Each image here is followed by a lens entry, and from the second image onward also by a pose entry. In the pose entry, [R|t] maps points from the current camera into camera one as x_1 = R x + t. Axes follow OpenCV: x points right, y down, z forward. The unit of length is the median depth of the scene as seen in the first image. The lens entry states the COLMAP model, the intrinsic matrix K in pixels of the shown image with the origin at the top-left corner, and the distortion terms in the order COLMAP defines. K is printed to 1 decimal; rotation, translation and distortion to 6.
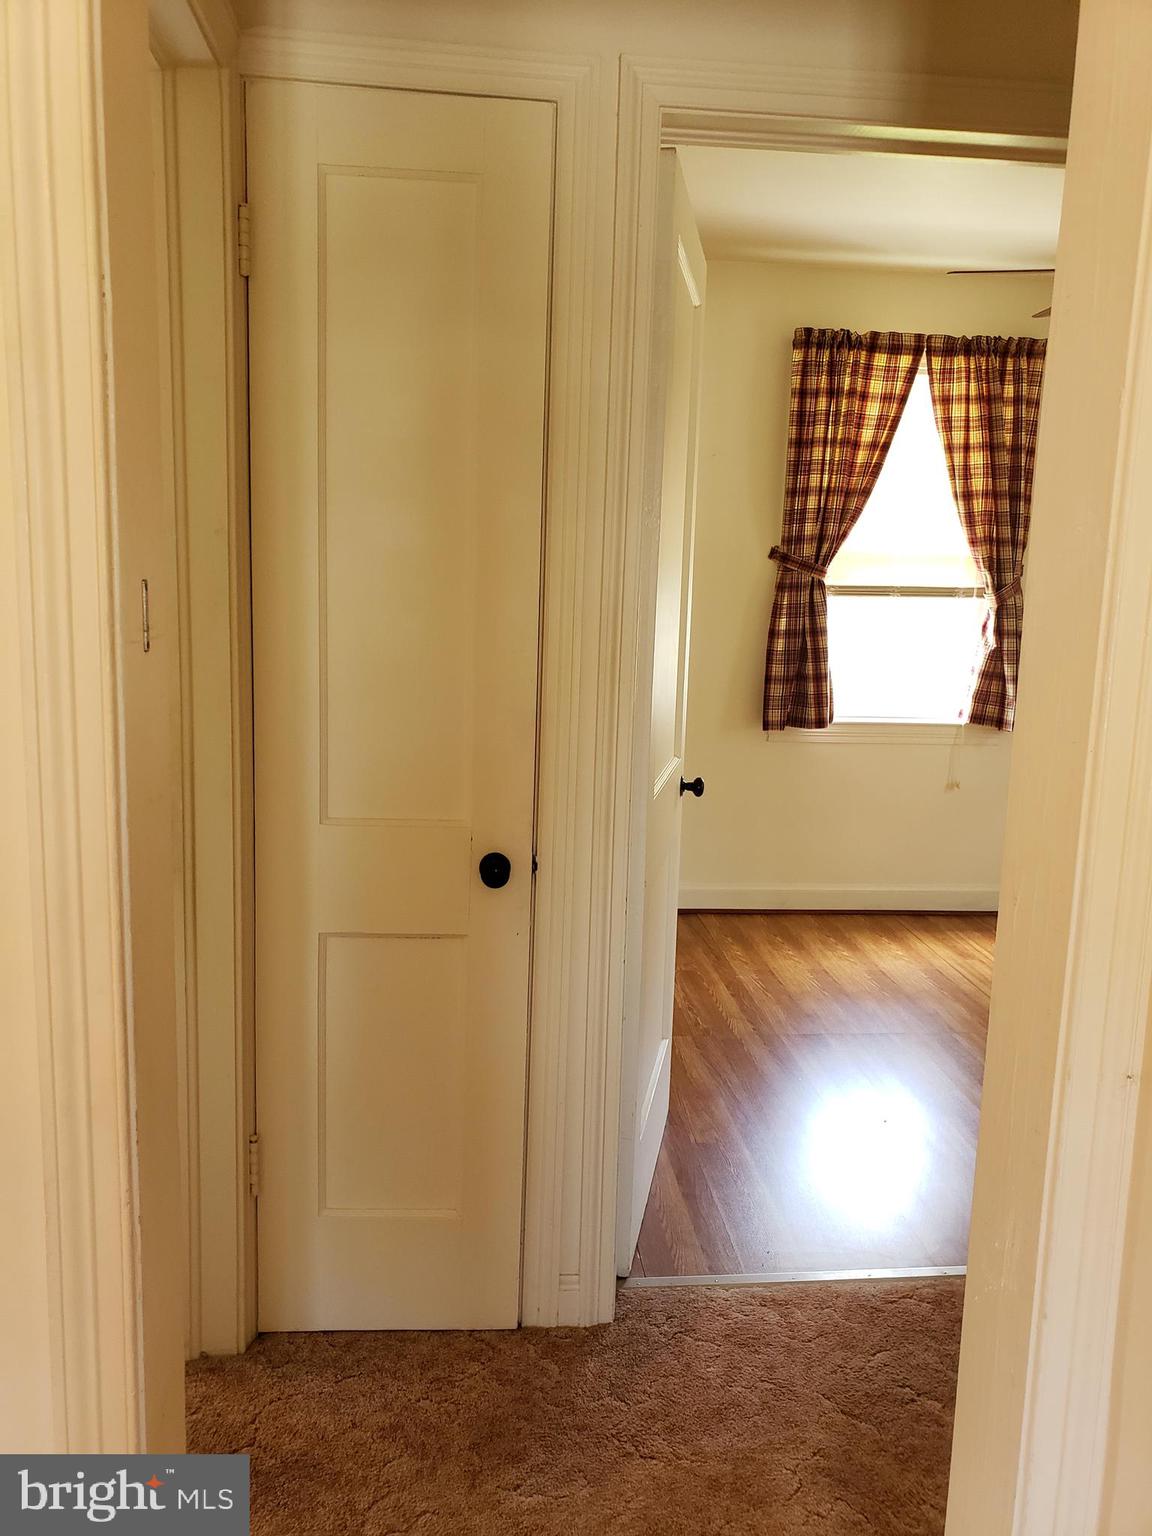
lens RADIAL K [[1186.8, 0, 565.9], [0, 1186.8, 777.5], [0, 0, 1]] dist [0.109434, -0.306400]
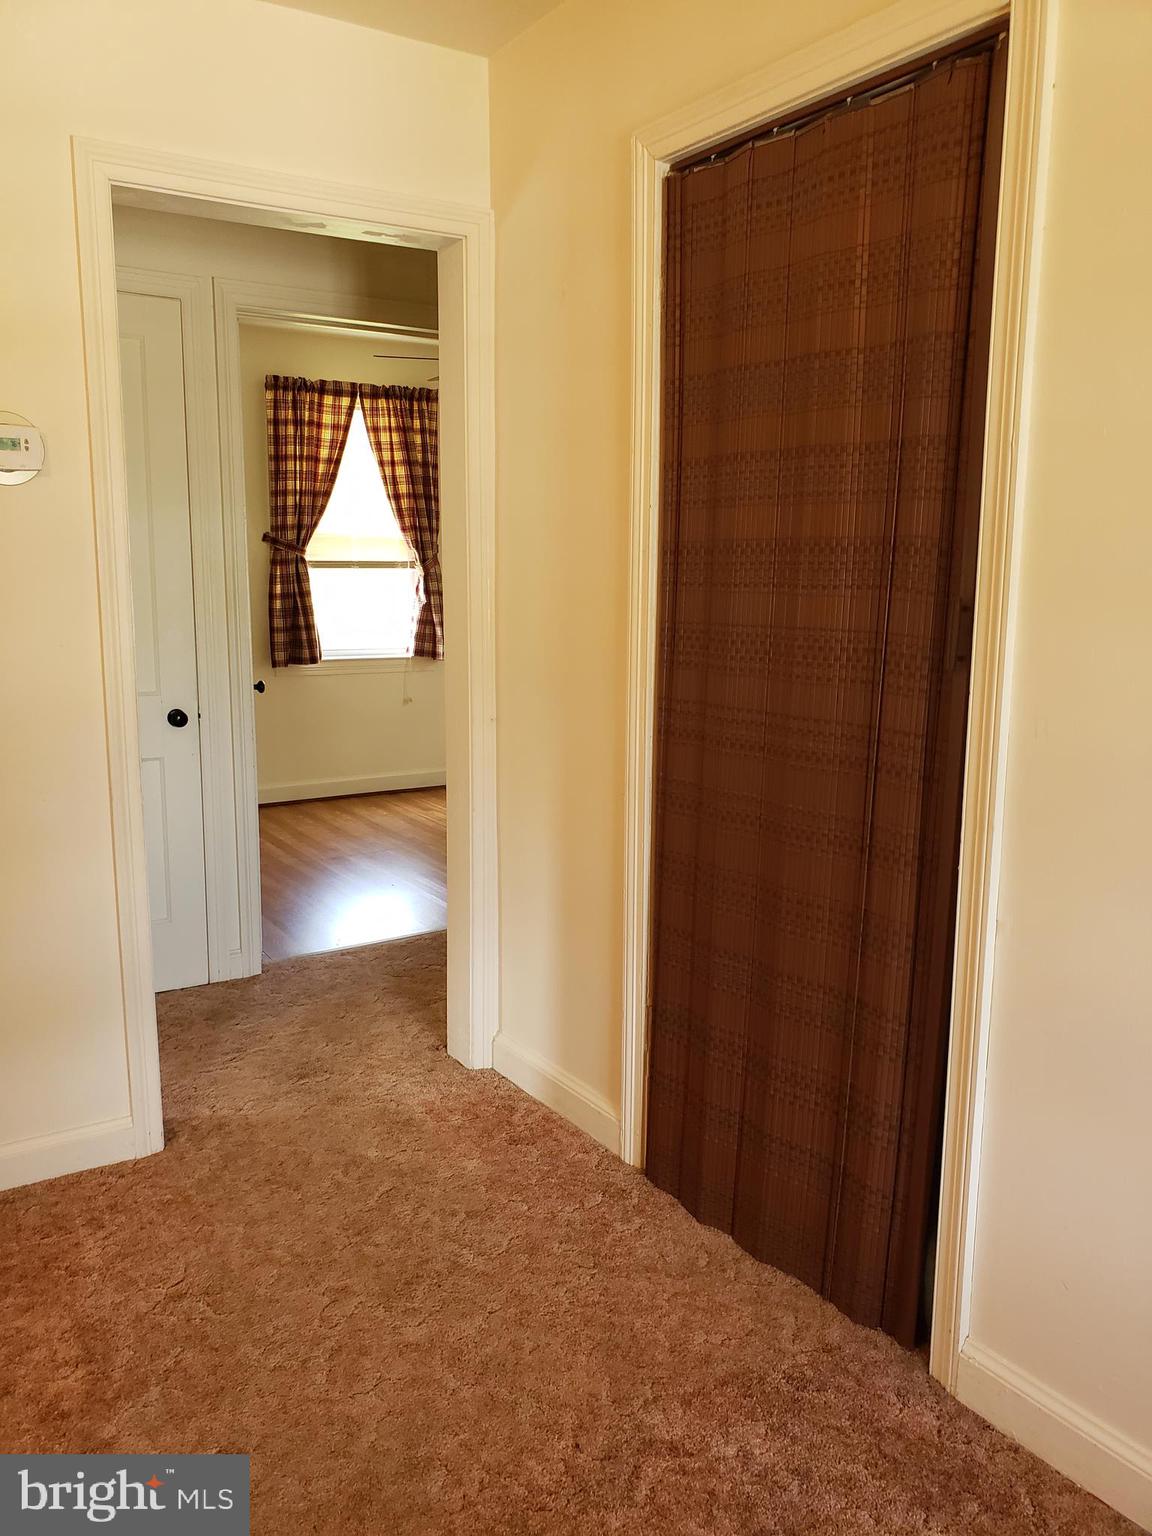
lens RADIAL K [[1186.8, 0, 565.9], [0, 1186.8, 777.5], [0, 0, 1]] dist [0.109434, -0.306400]
pose [[0.894622, -0.100346, 0.435410, -0.143637], [0.094715, 0.994900, 0.034682, 0.070907], [-0.436670, 0.010213, 0.899564, -0.381416]]
